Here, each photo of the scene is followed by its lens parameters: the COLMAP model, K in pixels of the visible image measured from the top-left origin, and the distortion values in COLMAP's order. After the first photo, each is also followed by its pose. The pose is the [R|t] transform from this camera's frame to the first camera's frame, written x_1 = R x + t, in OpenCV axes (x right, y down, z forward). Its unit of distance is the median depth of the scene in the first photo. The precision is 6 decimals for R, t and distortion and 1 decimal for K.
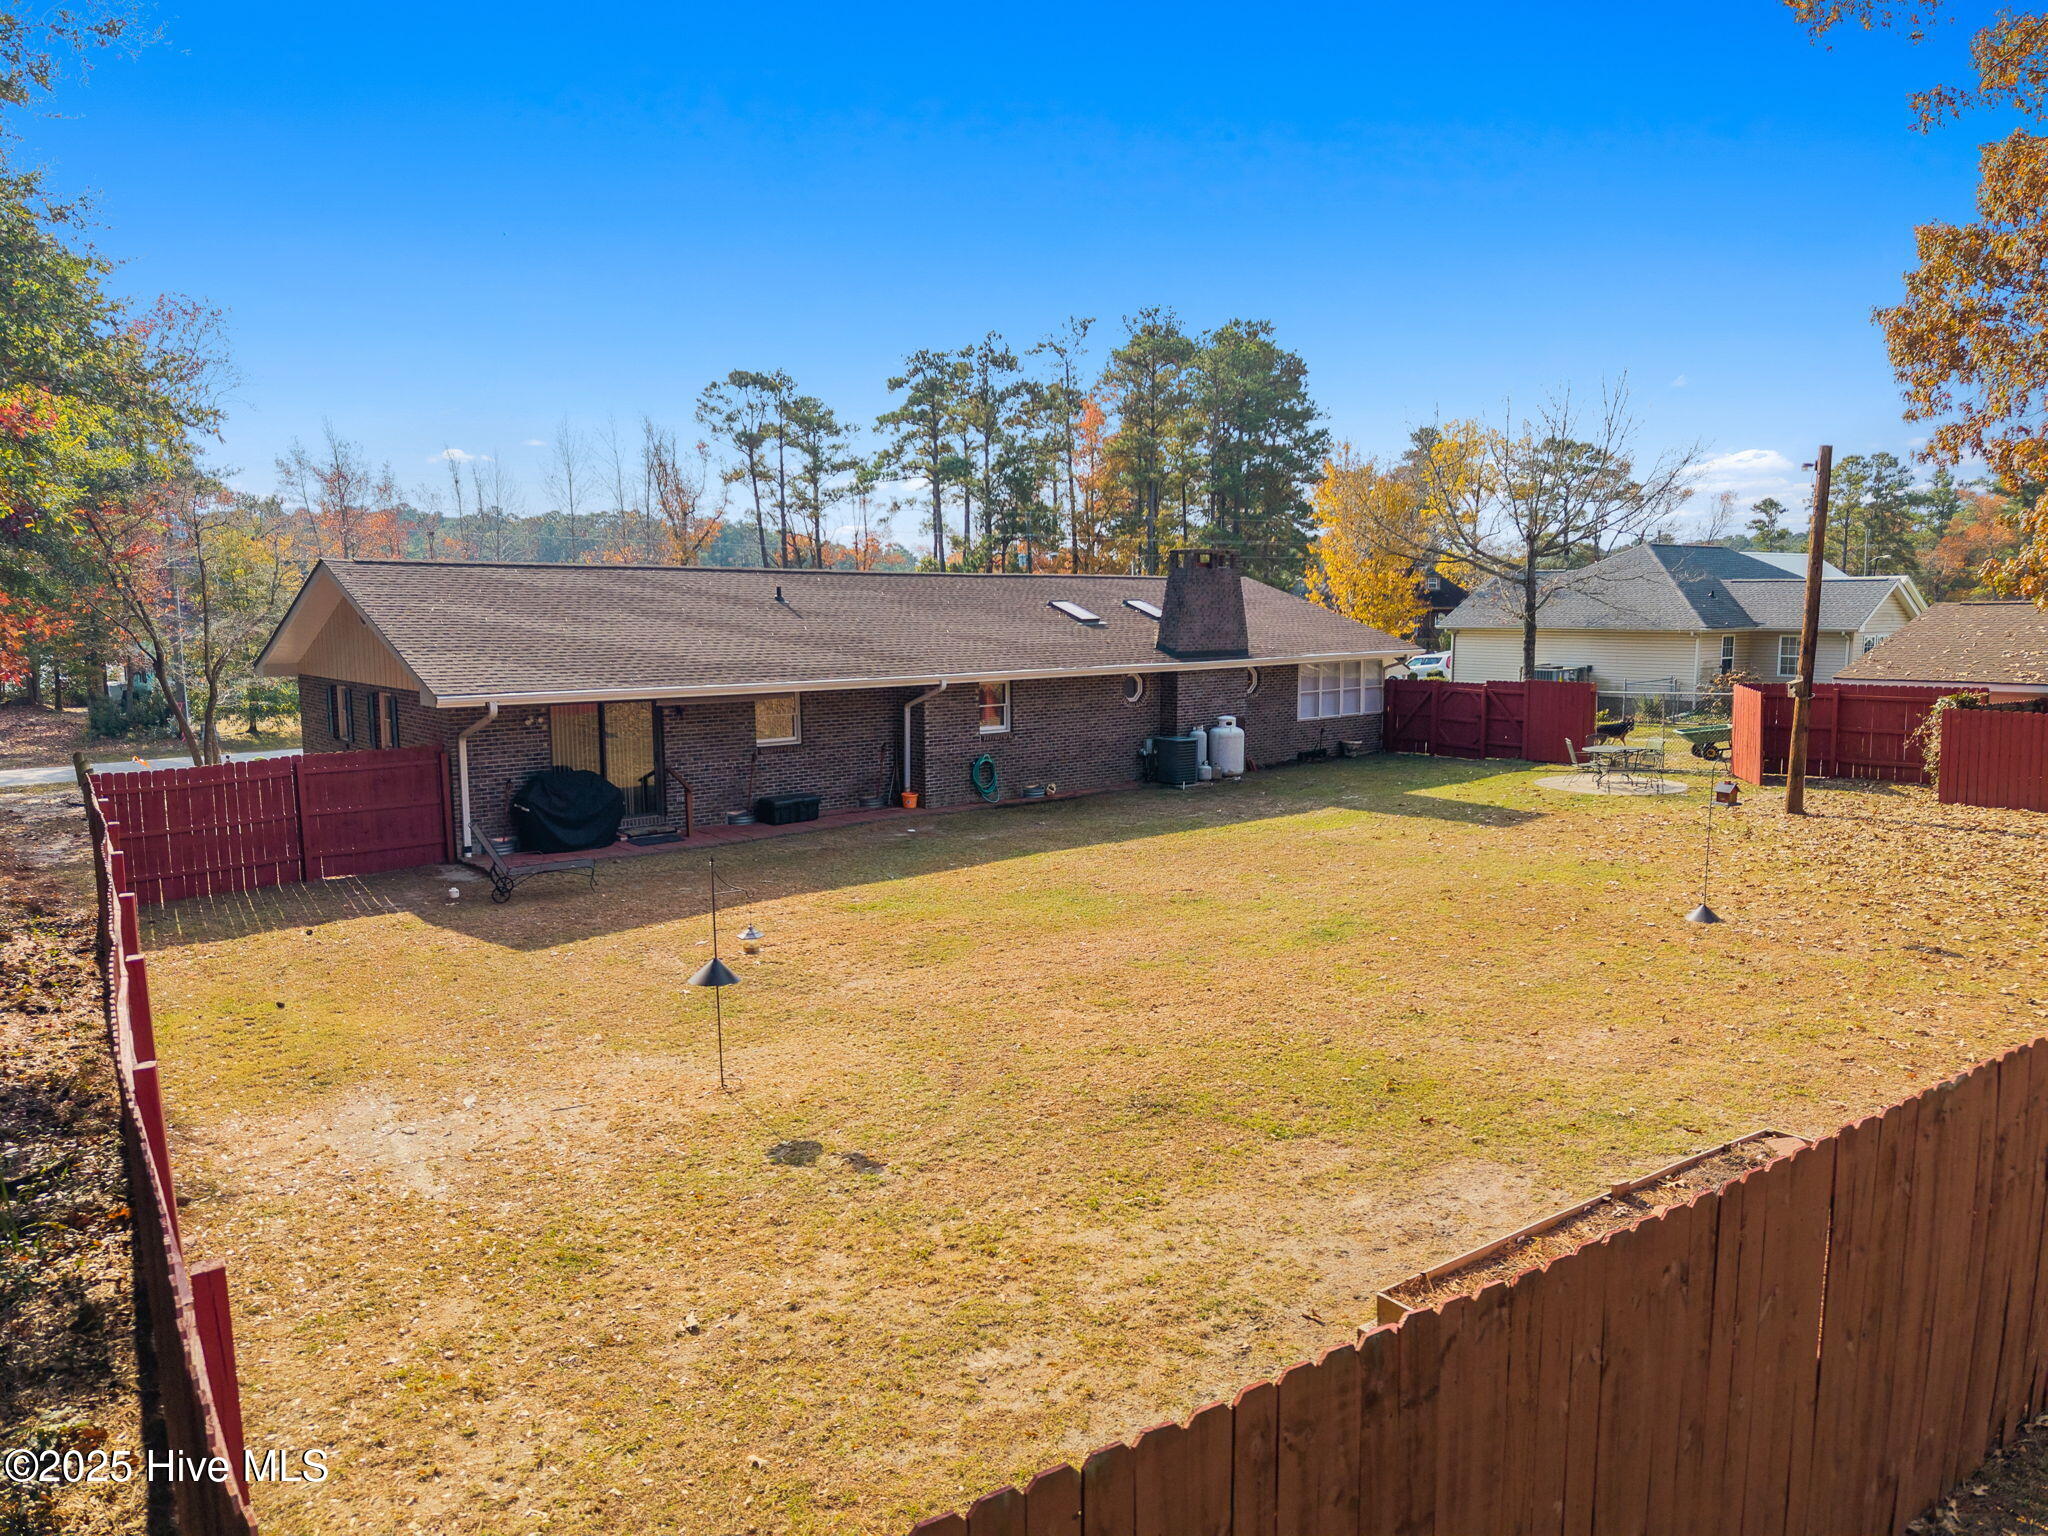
lens RADIAL K [[1337.8, 0, 1002.8], [0, 1337.8, 786.1], [0, 0, 1]] dist [0.032448, -0.040156]
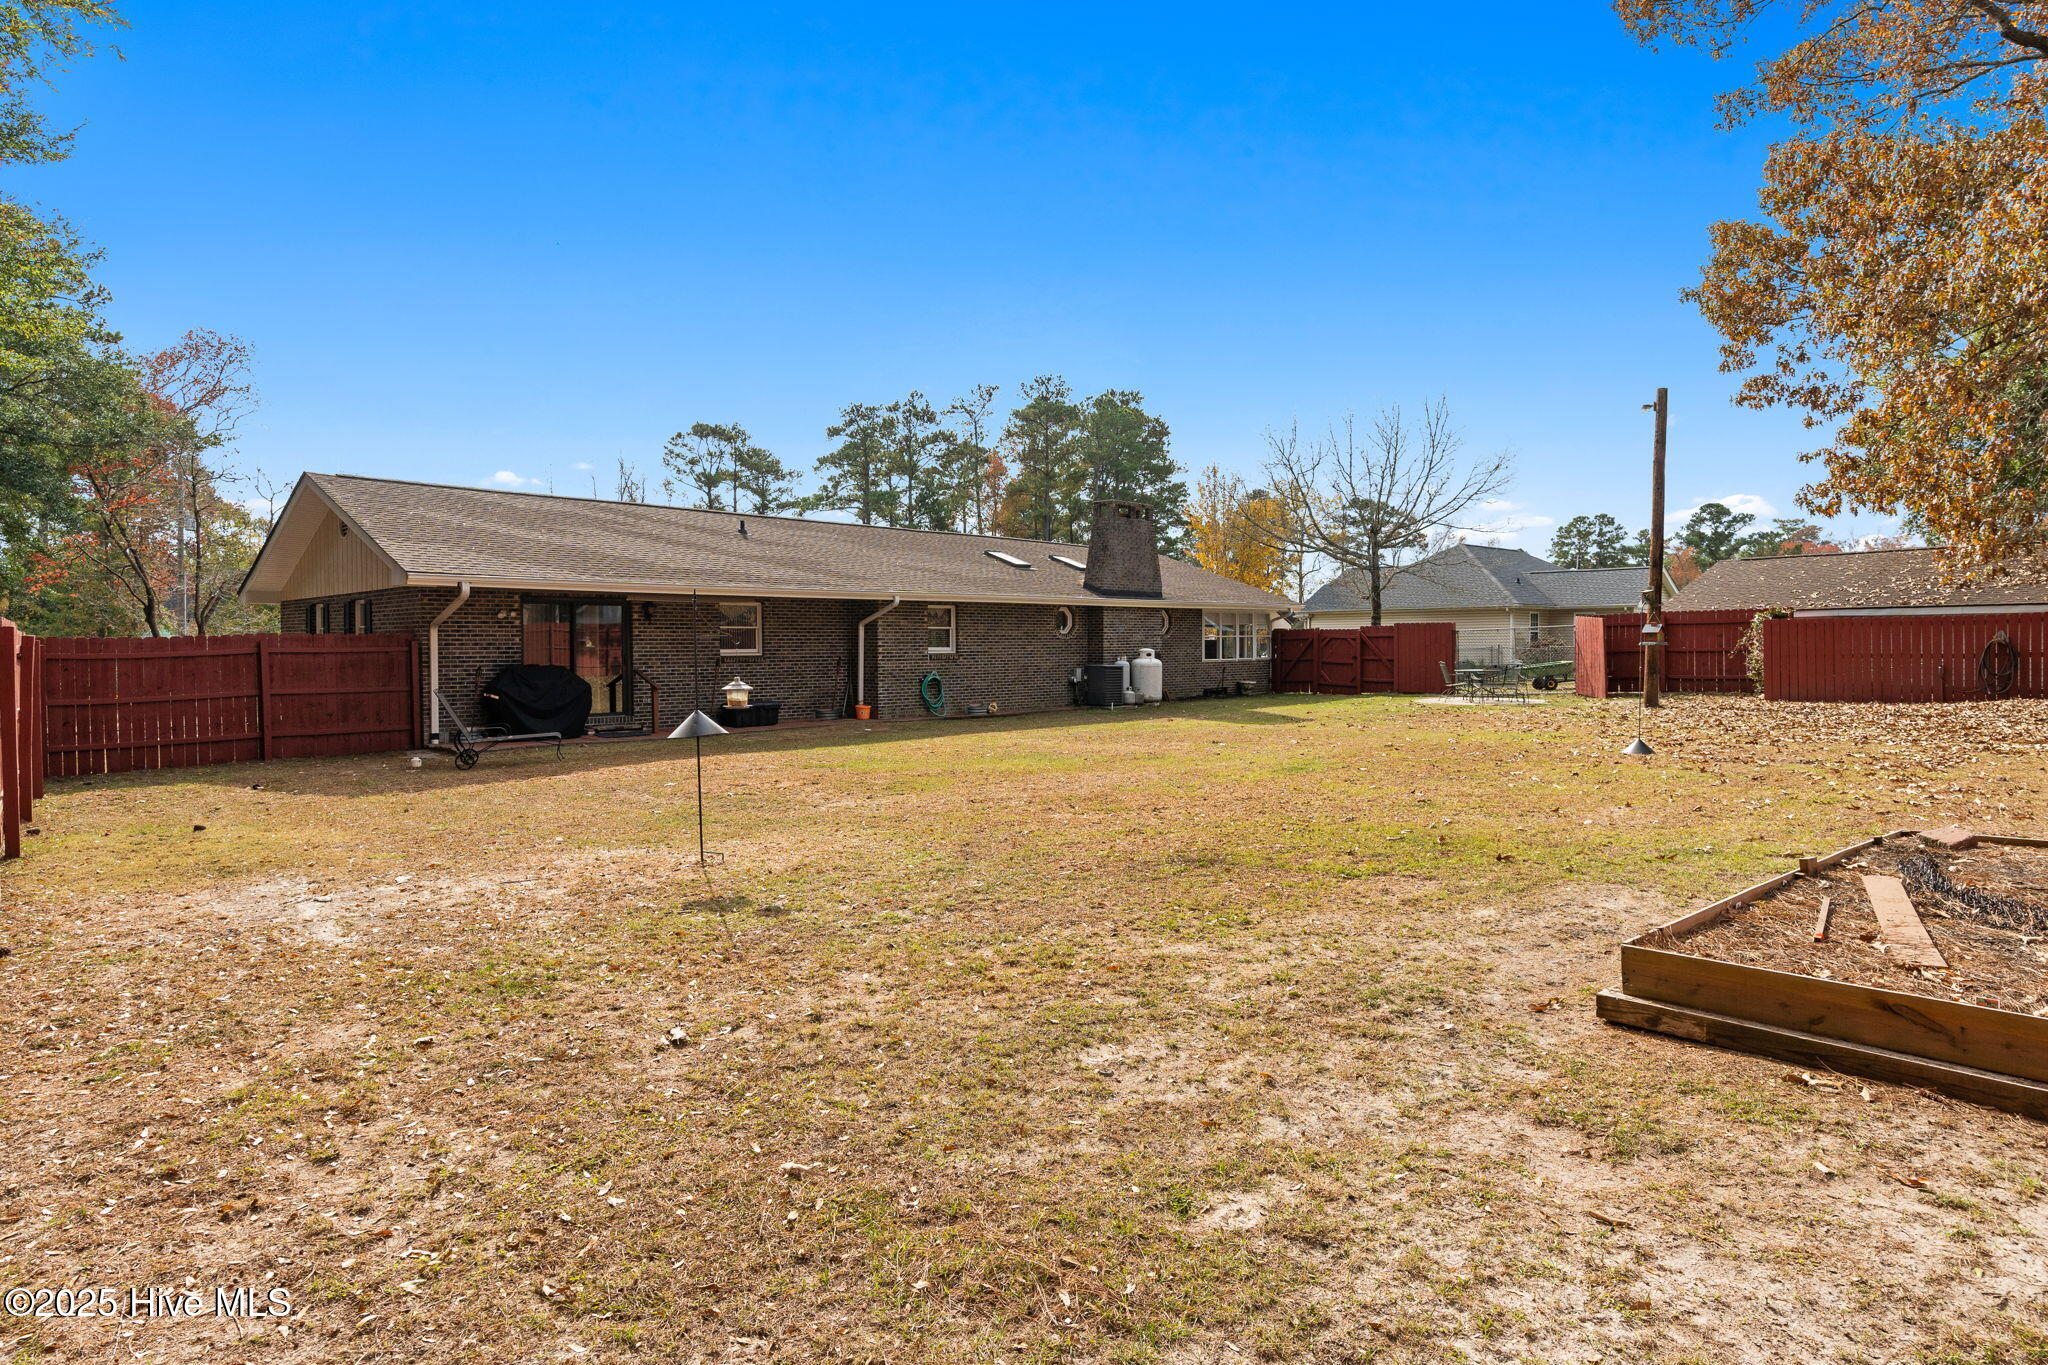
lens RADIAL K [[1103.9, 0, 1009.3], [0, 1103.9, 680.4], [0, 0, 1]] dist [-0.006649, 0.001940]
pose [[0.996286, 0.000031, 0.086108, -0.025459], [0.008696, 0.994851, -0.100975, 0.065294], [-0.085668, 0.101348, 0.991156, 0.091798]]
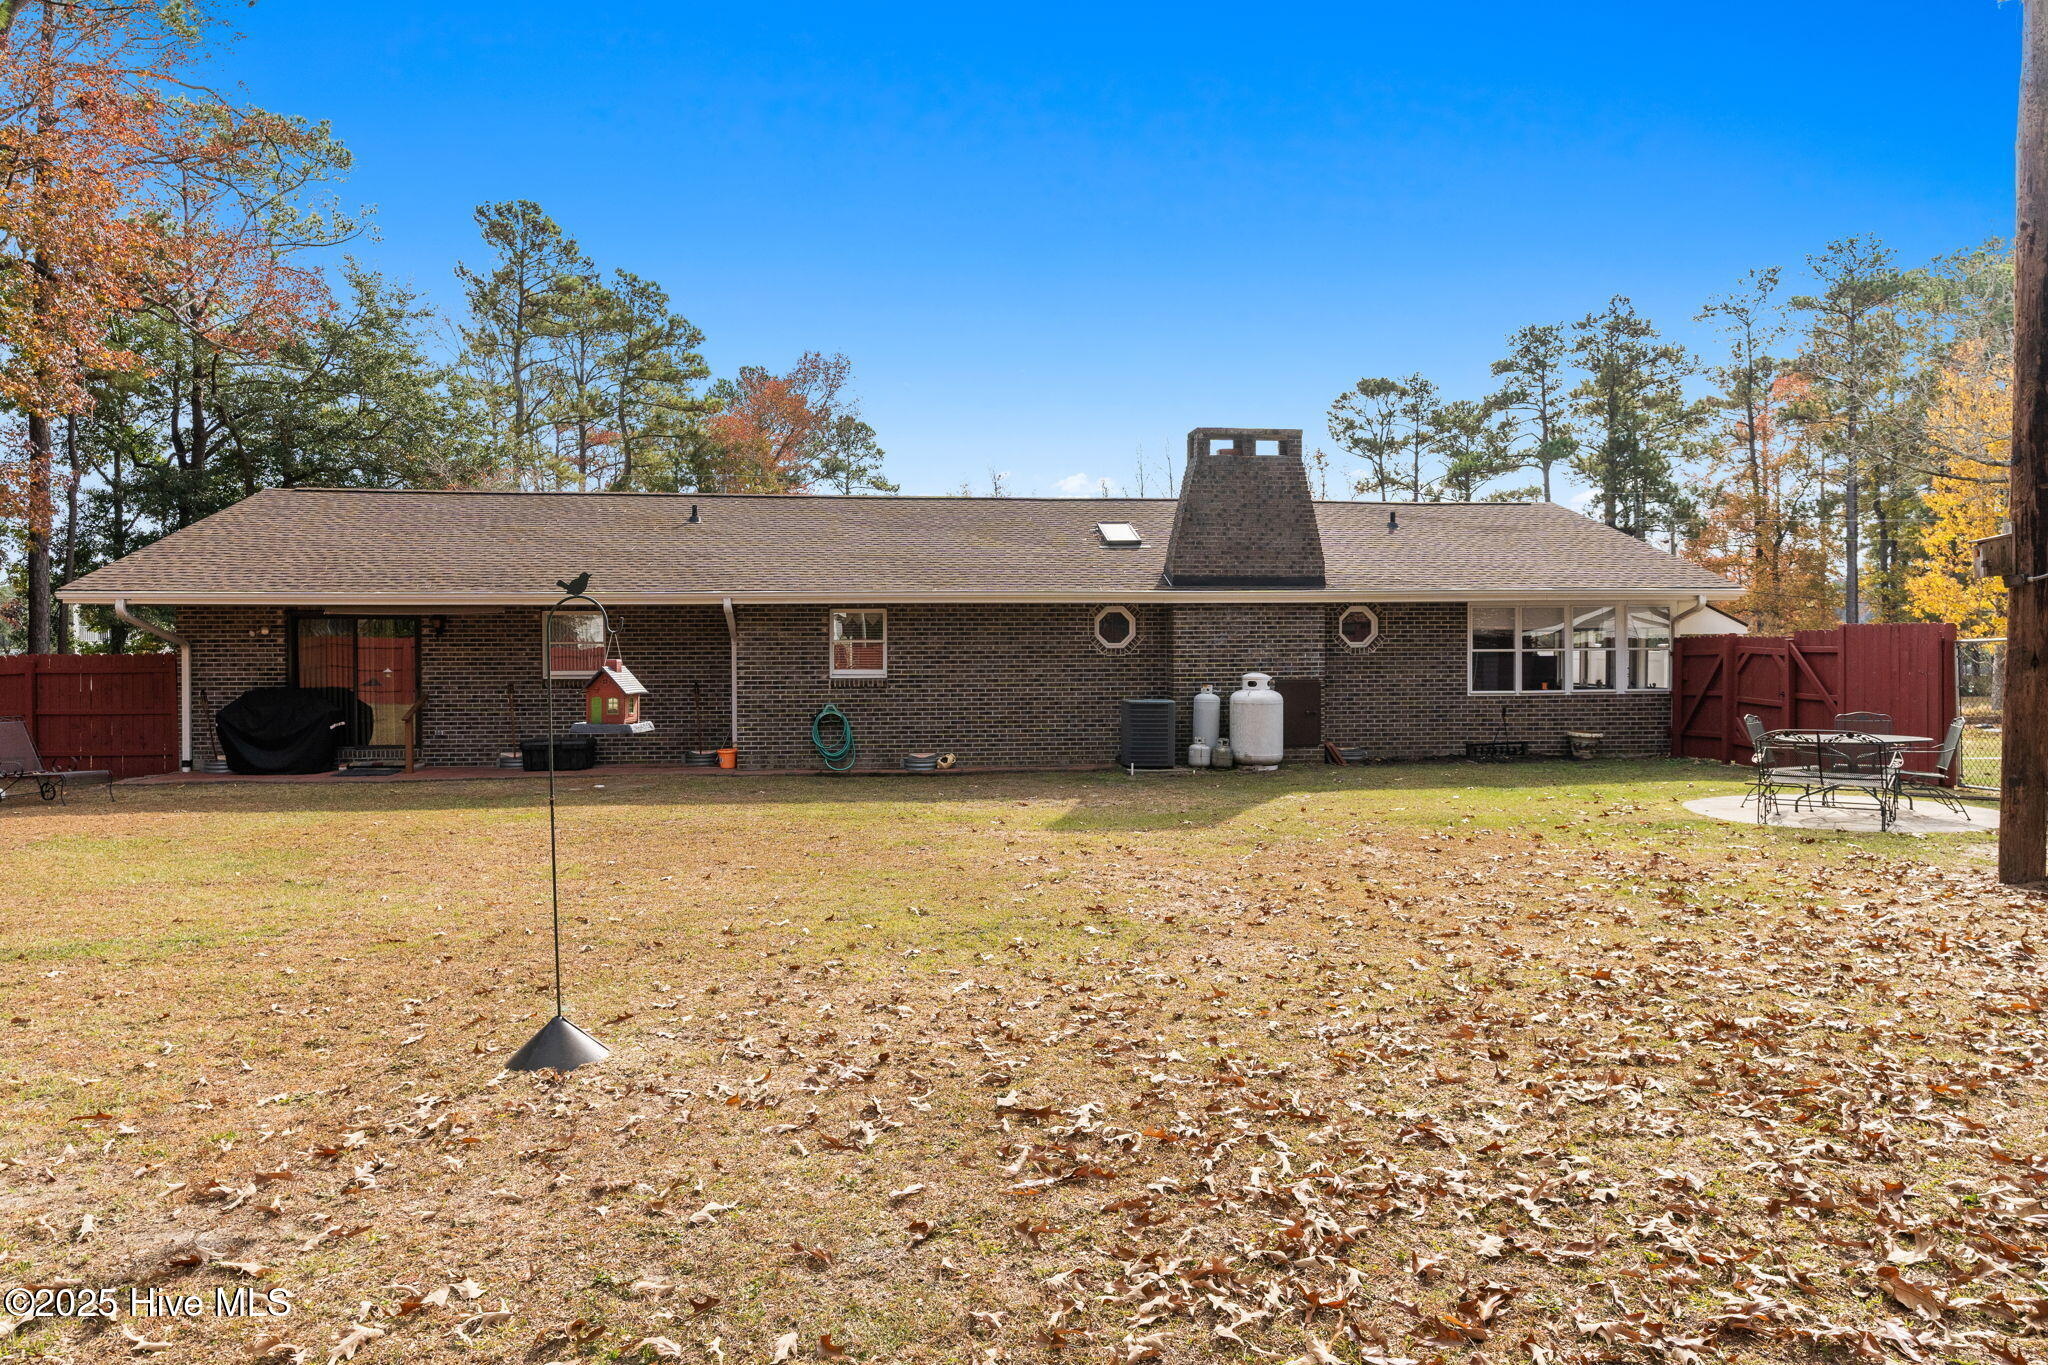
lens RADIAL K [[1272.8, 0, 1024.0], [0, 1272.8, 682.5], [0, 0, 1]] dist [-0.006268, -0.000013]
pose [[0.825906, 0.020054, -0.563452, 0.417048], [-0.077881, 0.993845, -0.078785, 0.010185], [0.558403, 0.108952, 0.822384, 0.411820]]
